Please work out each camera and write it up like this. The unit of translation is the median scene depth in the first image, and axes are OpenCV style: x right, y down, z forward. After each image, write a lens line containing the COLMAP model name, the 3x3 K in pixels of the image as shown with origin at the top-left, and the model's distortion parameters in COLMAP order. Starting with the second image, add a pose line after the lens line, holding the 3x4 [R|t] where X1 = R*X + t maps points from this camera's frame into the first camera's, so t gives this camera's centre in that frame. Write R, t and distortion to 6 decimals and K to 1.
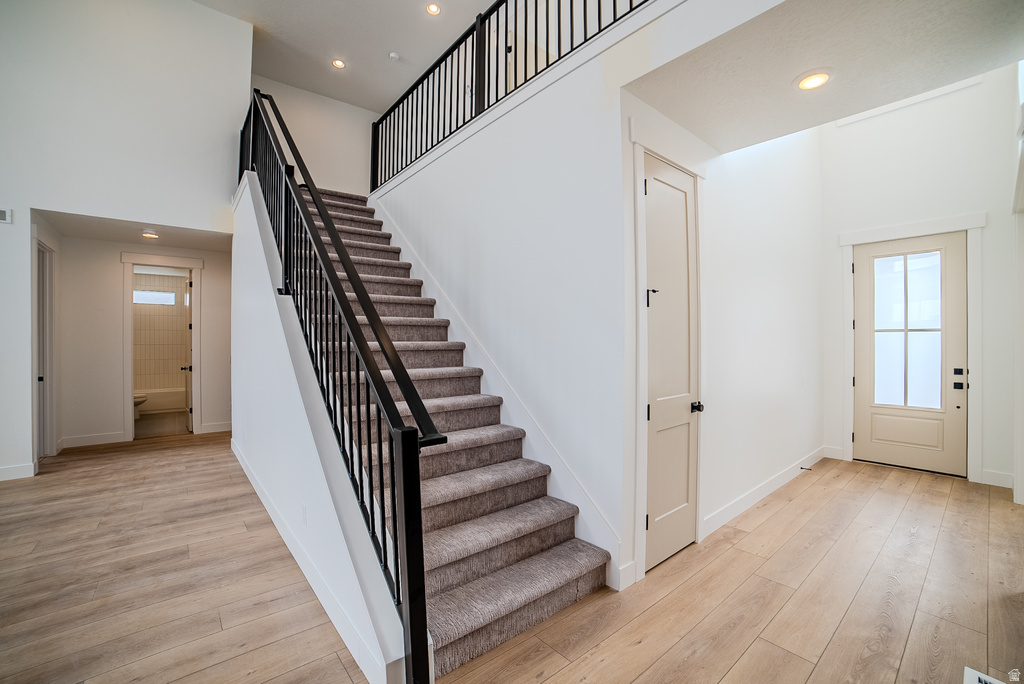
lens RADIAL K [[419.5, 0, 512.0], [0, 419.5, 342.0], [0, 0, 1]] dist [-0.067221, 0.021478]
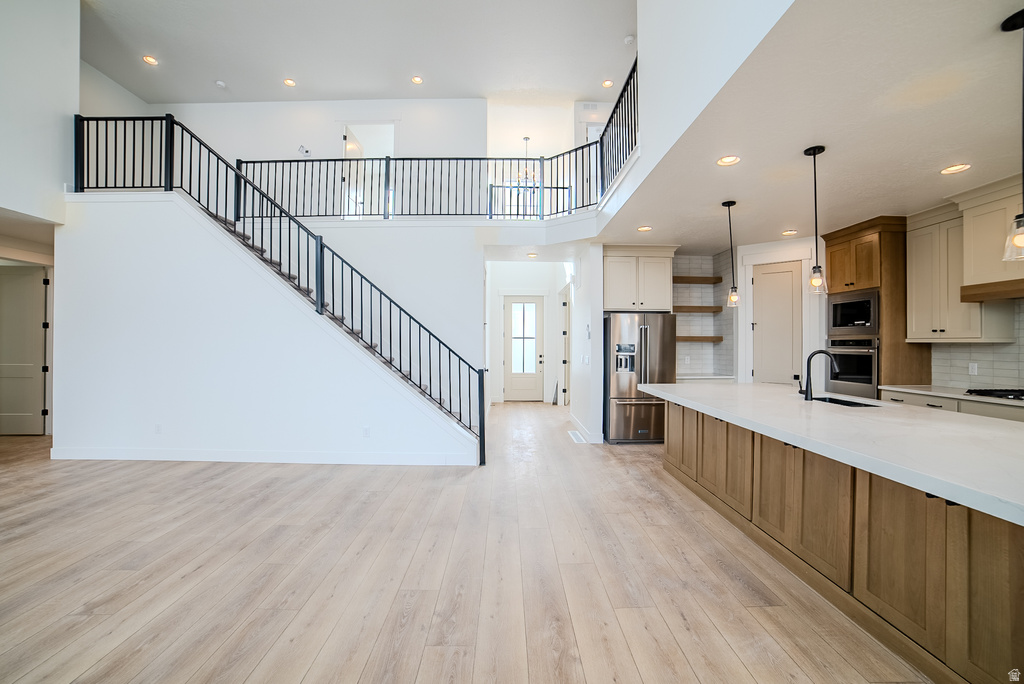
lens RADIAL K [[436.9, 0, 512.0], [0, 436.9, 342.0], [0, 0, 1]] dist [-0.048685, 0.000468]
pose [[0.627307, 0.003519, 0.778764, -1.385769], [-0.001331, 0.999993, -0.003446, 0.000824], [-0.778771, 0.001126, 0.627308, -0.675361]]
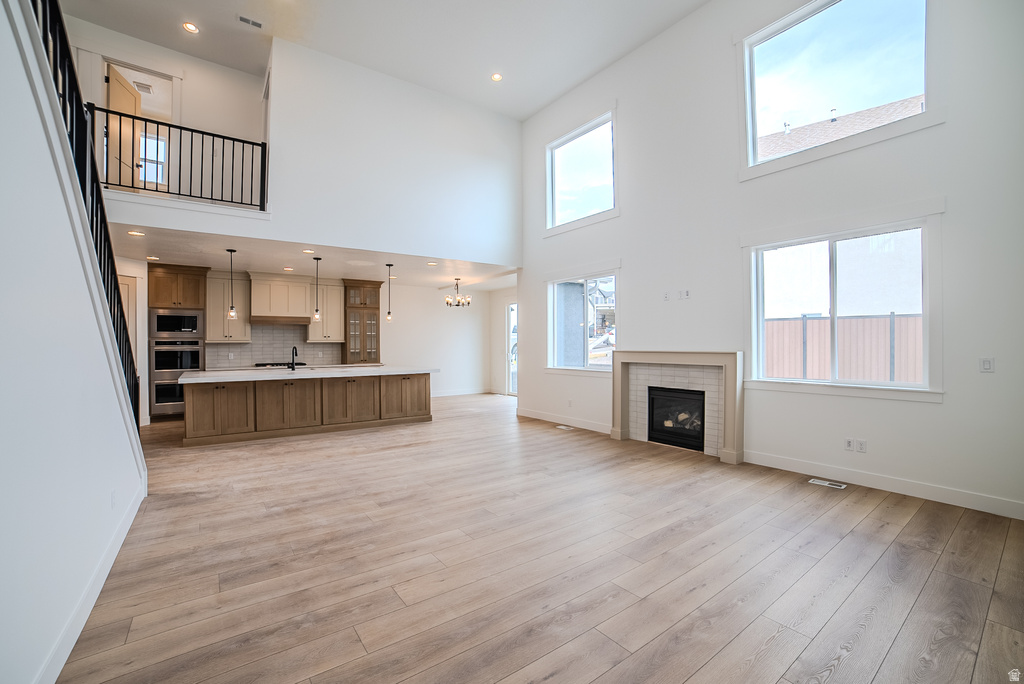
lens RADIAL K [[419.5, 0, 512.0], [0, 419.5, 342.0], [0, 0, 1]] dist [-0.067221, 0.021478]
pose [[-0.998304, 0.003614, 0.058100, -1.350139], [0.003517, 0.999992, -0.001765, 0.002357], [-0.058106, -0.001557, -0.998309, 1.657588]]
